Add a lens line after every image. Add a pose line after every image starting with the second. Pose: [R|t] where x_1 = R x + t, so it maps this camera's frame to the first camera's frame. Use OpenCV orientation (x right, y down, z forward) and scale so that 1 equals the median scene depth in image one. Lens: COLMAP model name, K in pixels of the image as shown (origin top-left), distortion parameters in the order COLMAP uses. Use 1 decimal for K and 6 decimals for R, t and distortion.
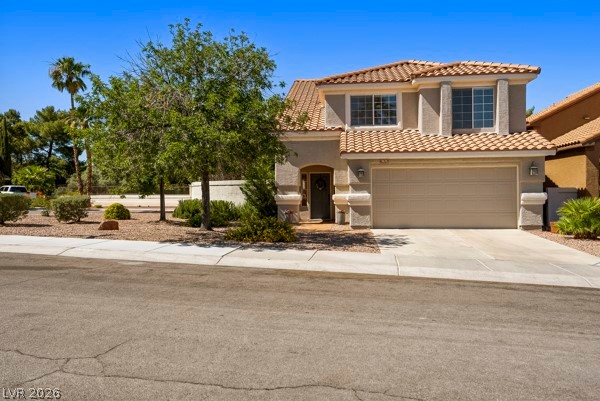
lens RADIAL K [[506.6, 0, 299.4], [0, 506.6, 198.5], [0, 0, 1]] dist [0.044343, 0.003727]
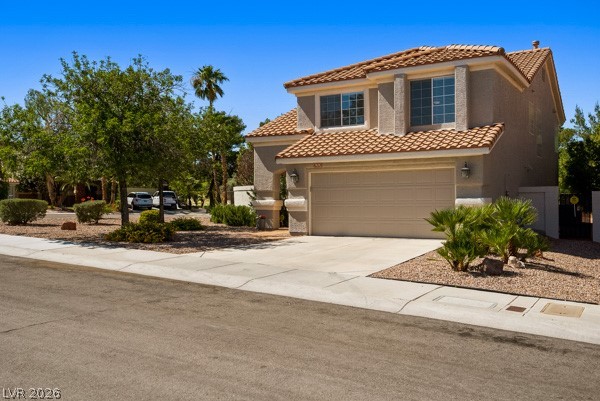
lens RADIAL K [[606.2, 0, 300.0], [0, 606.2, 200.4], [0, 0, 1]] dist [0.103171, 0.000000]
pose [[0.901820, 0.000512, -0.432111, 0.566088], [-0.002808, 0.999985, -0.004676, -0.001425], [0.432102, 0.005430, 0.901808, -0.042735]]
